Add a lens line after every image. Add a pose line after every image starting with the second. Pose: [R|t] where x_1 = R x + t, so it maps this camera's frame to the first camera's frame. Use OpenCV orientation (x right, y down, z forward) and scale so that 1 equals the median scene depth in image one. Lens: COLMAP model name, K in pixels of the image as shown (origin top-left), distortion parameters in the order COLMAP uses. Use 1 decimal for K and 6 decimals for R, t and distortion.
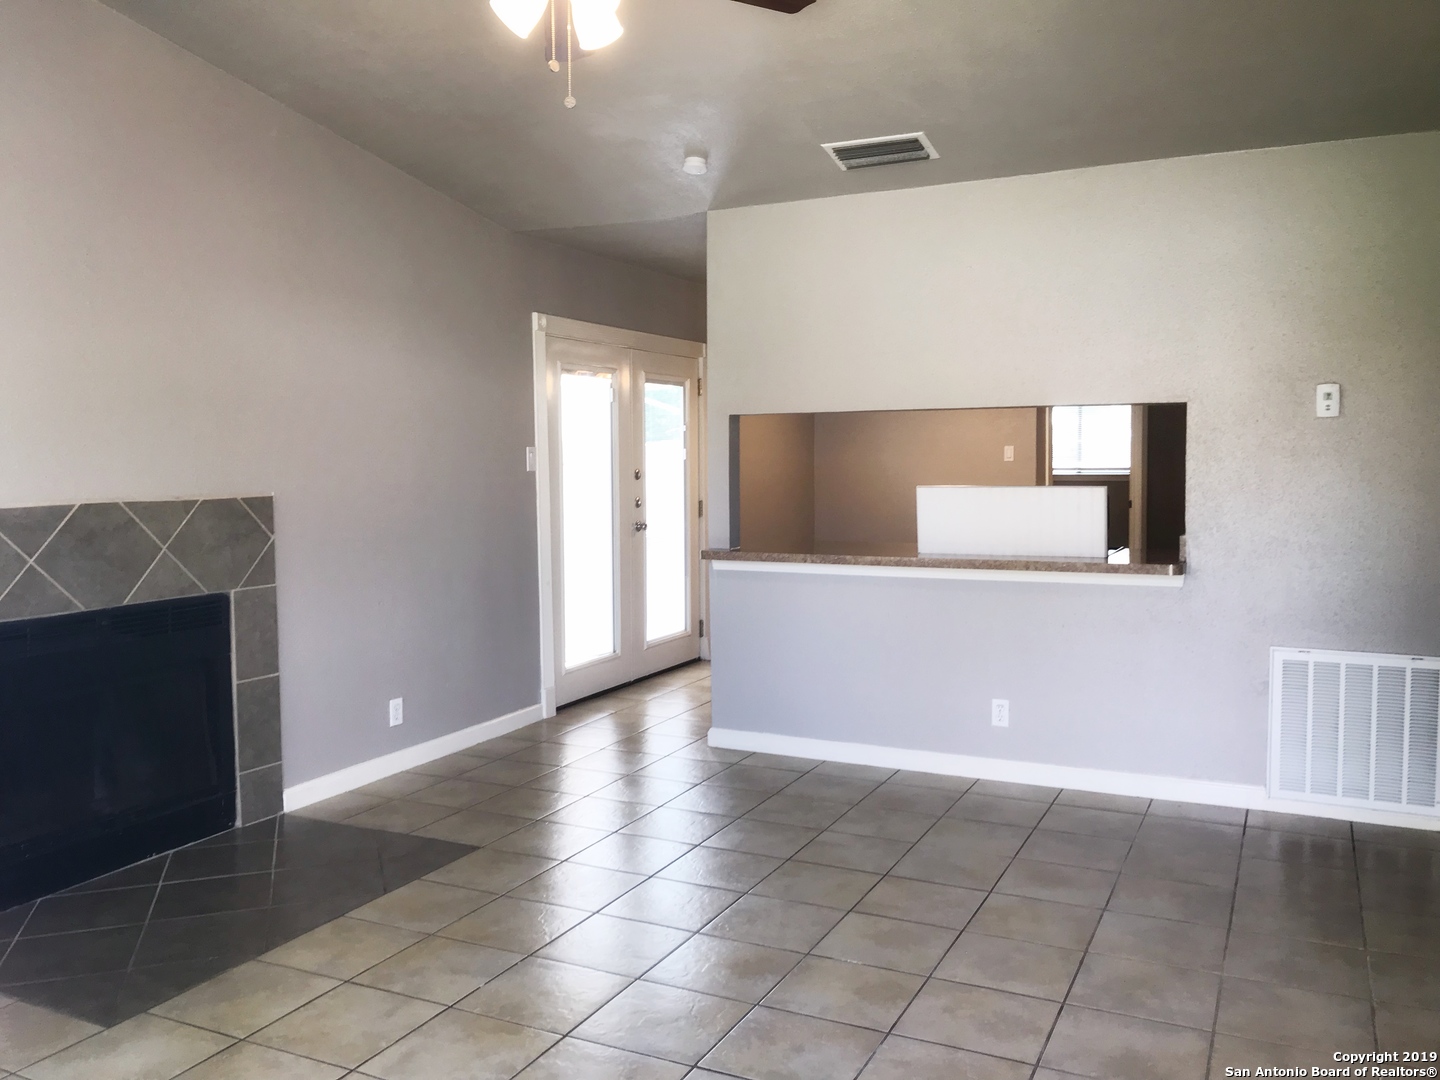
lens RADIAL K [[1182.4, 0, 718.4], [0, 1182.4, 537.2], [0, 0, 1]] dist [0.031610, -0.060768]
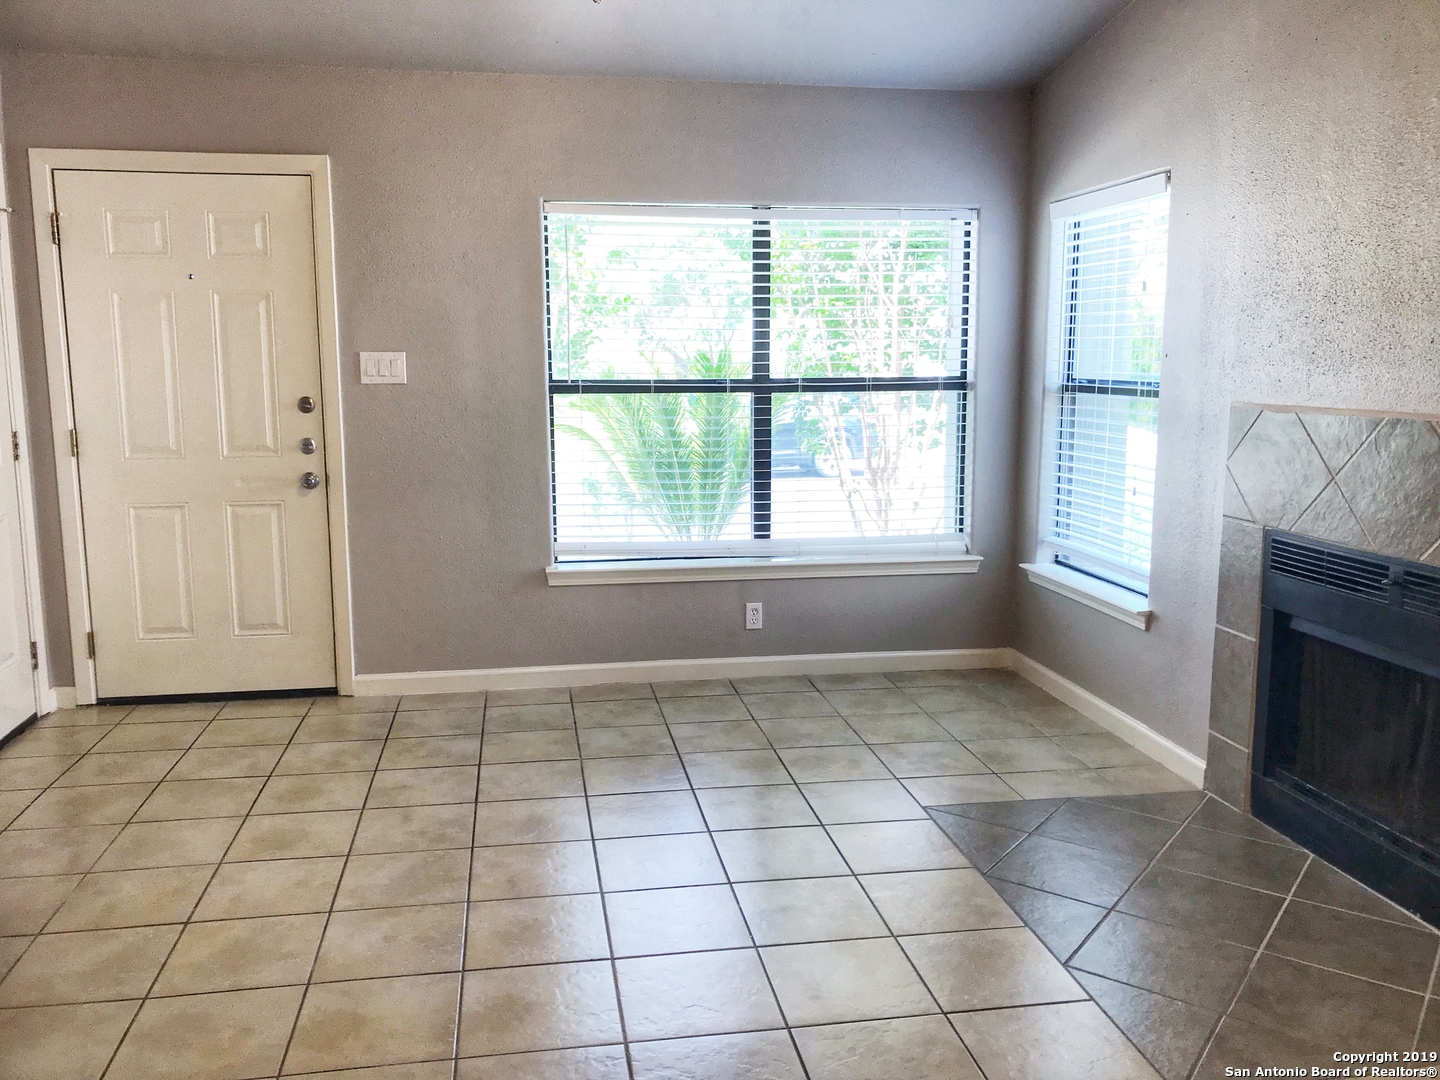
lens RADIAL K [[1182.4, 0, 716.7], [0, 1182.4, 542.7], [0, 0, 1]] dist [0.031610, -0.060768]
pose [[-0.812951, 0.101901, -0.573347, 0.258115], [-0.033574, 0.974731, 0.220845, -0.097471], [0.581364, 0.198786, -0.788987, 1.249730]]
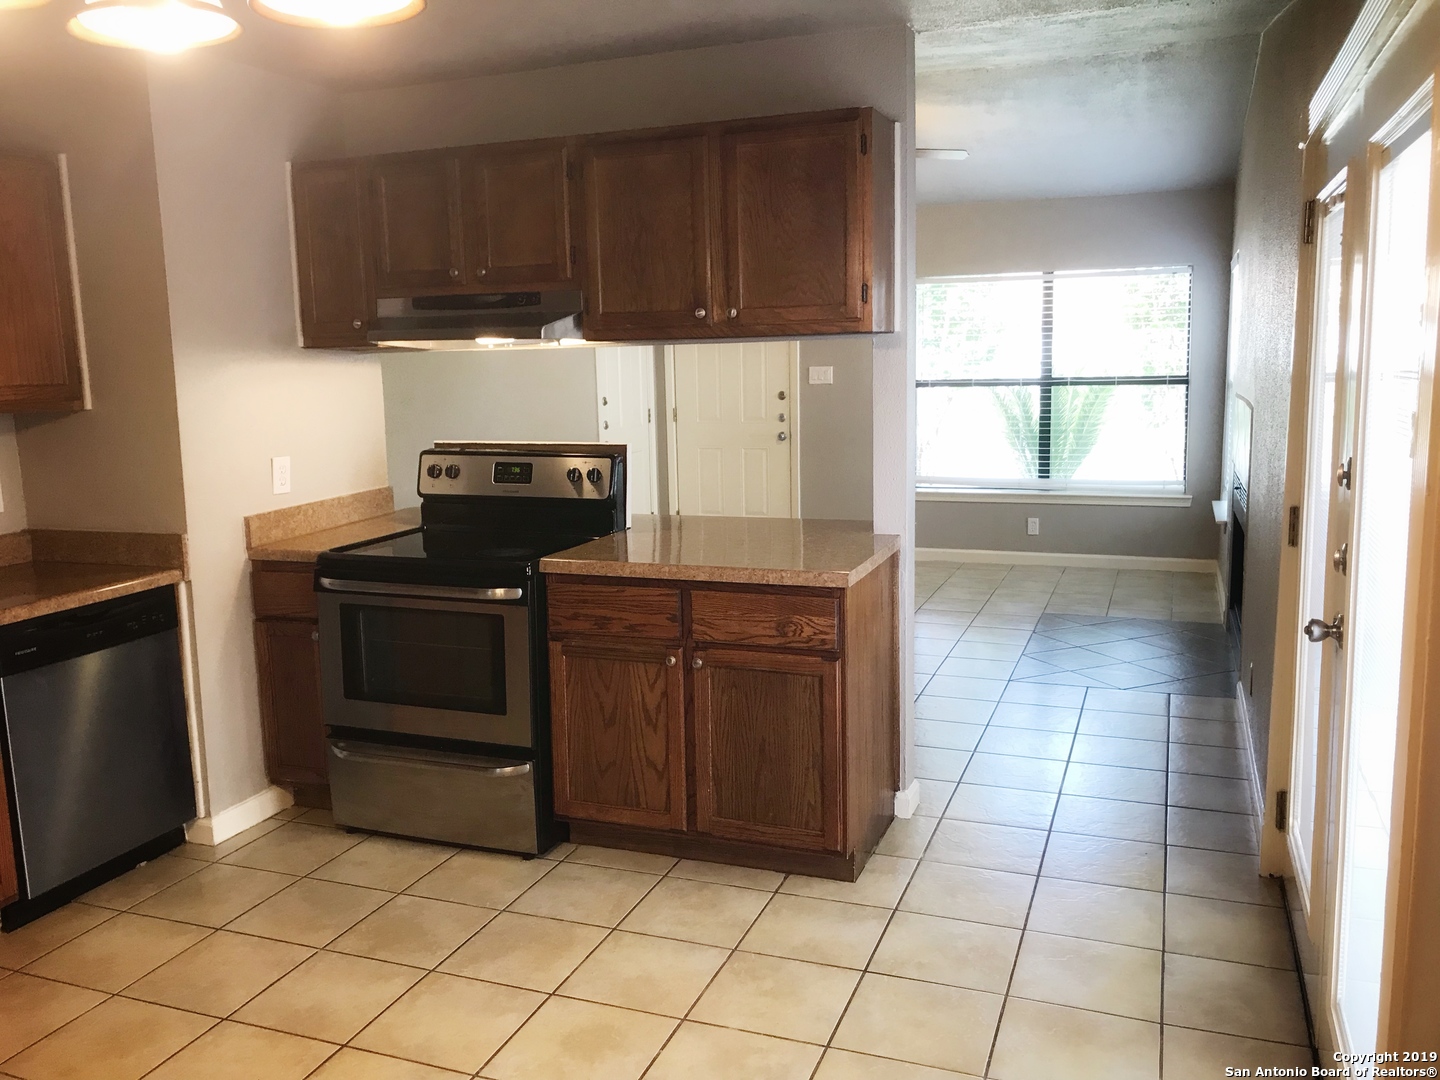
lens RADIAL K [[1182.4, 0, 730.1], [0, 1182.4, 535.2], [0, 0, 1]] dist [0.031610, -0.060768]
pose [[-0.993487, 0.048087, -0.103299, 0.237715], [0.024008, 0.974574, 0.222774, -0.187988], [0.111385, 0.218843, -0.969382, 2.154786]]
